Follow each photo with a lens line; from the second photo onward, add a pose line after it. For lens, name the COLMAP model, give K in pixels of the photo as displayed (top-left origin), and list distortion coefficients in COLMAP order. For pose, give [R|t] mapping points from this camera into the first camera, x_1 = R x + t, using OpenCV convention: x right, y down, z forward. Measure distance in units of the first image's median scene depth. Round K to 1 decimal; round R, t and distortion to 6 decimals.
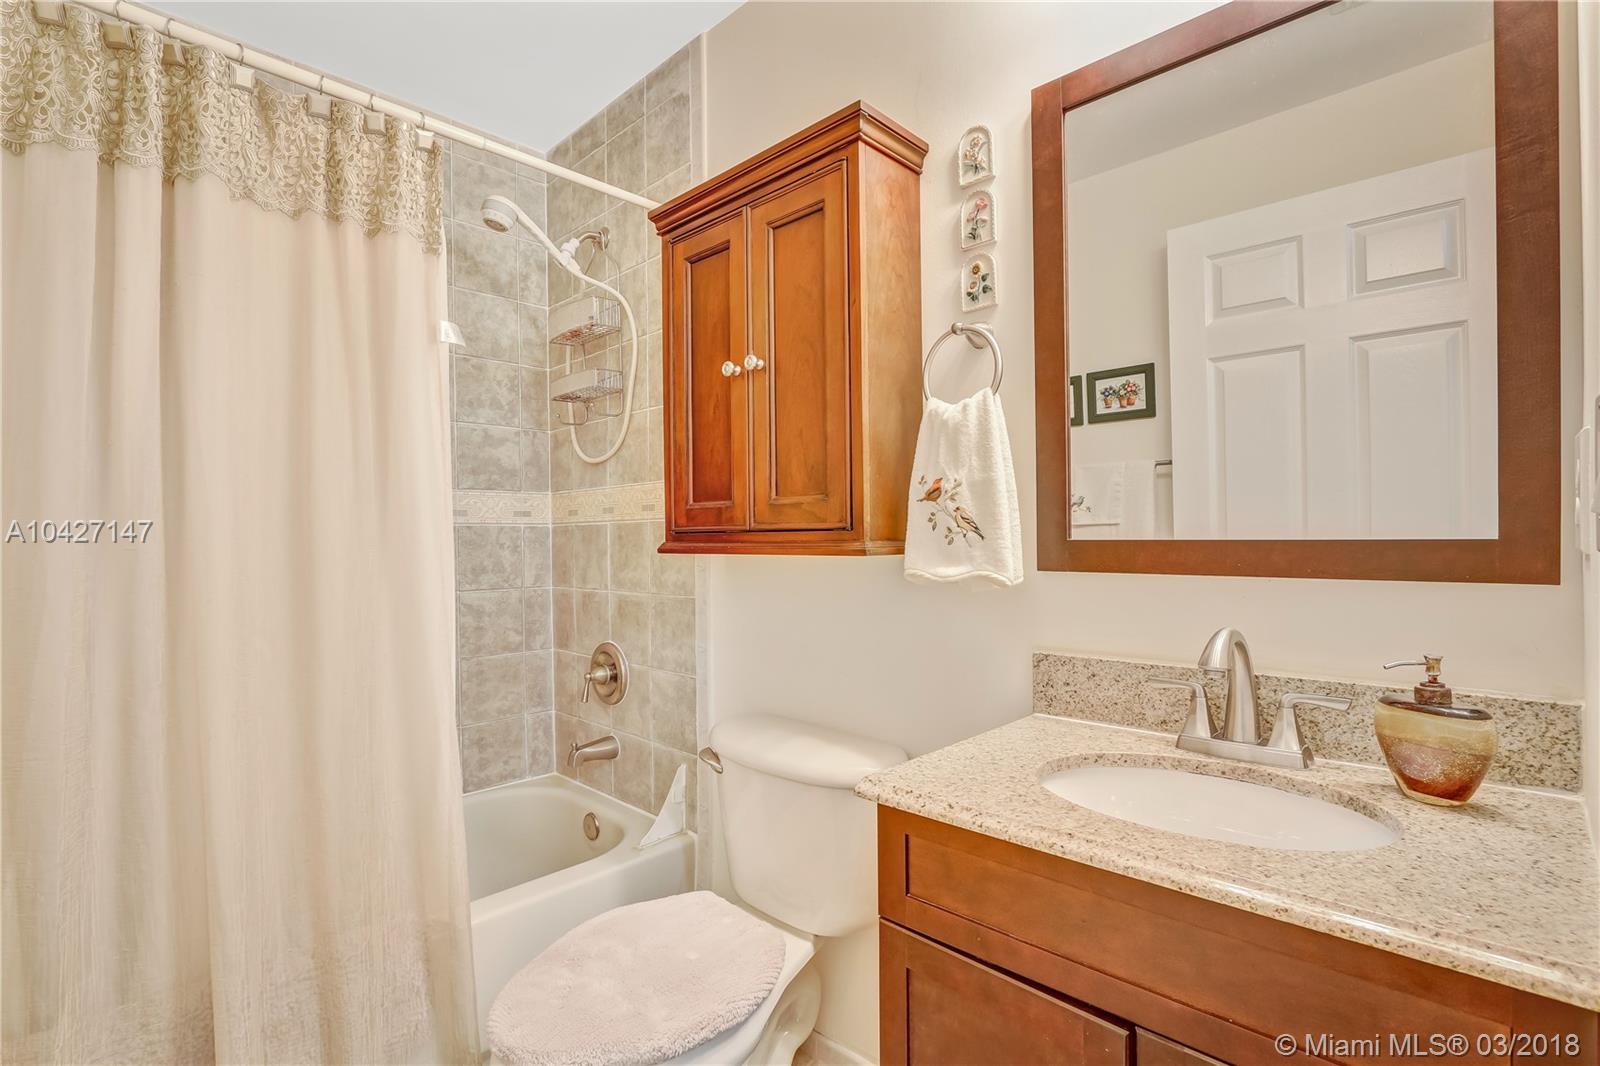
lens RADIAL K [[741.0, 0, 795.6], [0, 741.0, 539.3], [0, 0, 1]] dist [-0.017218, 0.000506]
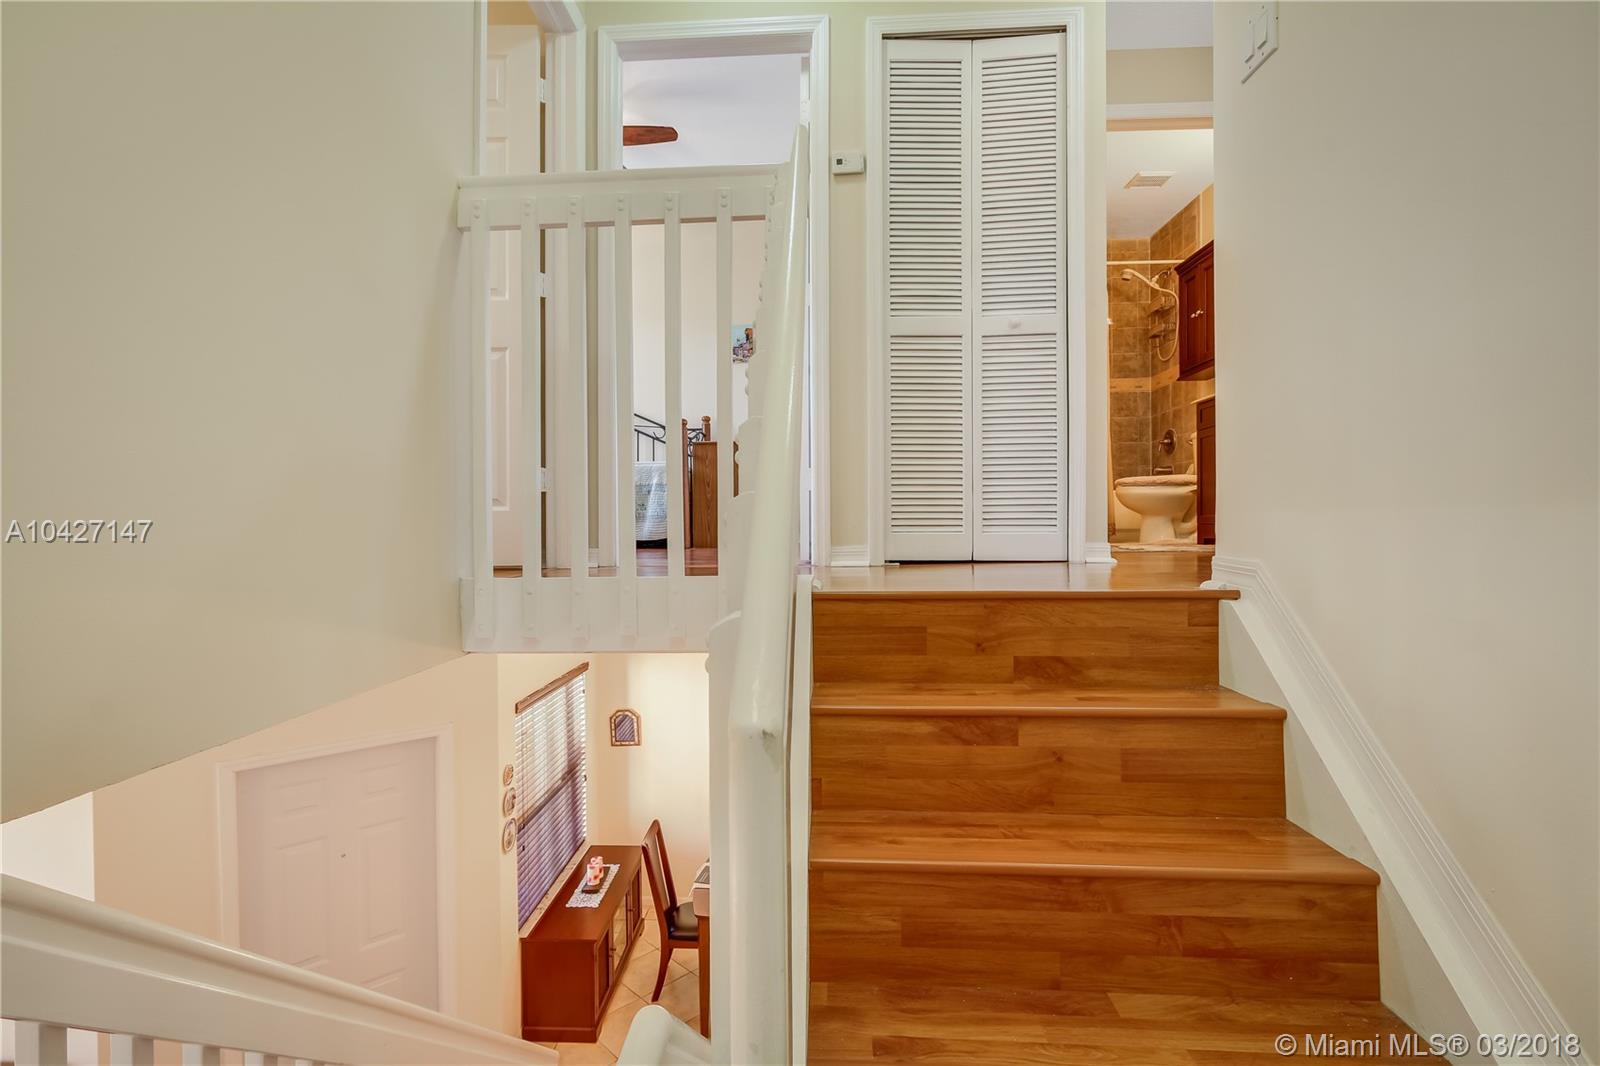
lens RADIAL K [[741.0, 0, 788.1], [0, 741.0, 530.5], [0, 0, 1]] dist [-0.017218, 0.000506]
pose [[0.656909, 0.016226, -0.753795, 0.764577], [-0.006756, 0.999855, 0.015635, 0.433894], [0.753940, -0.005178, 0.656923, -1.584701]]
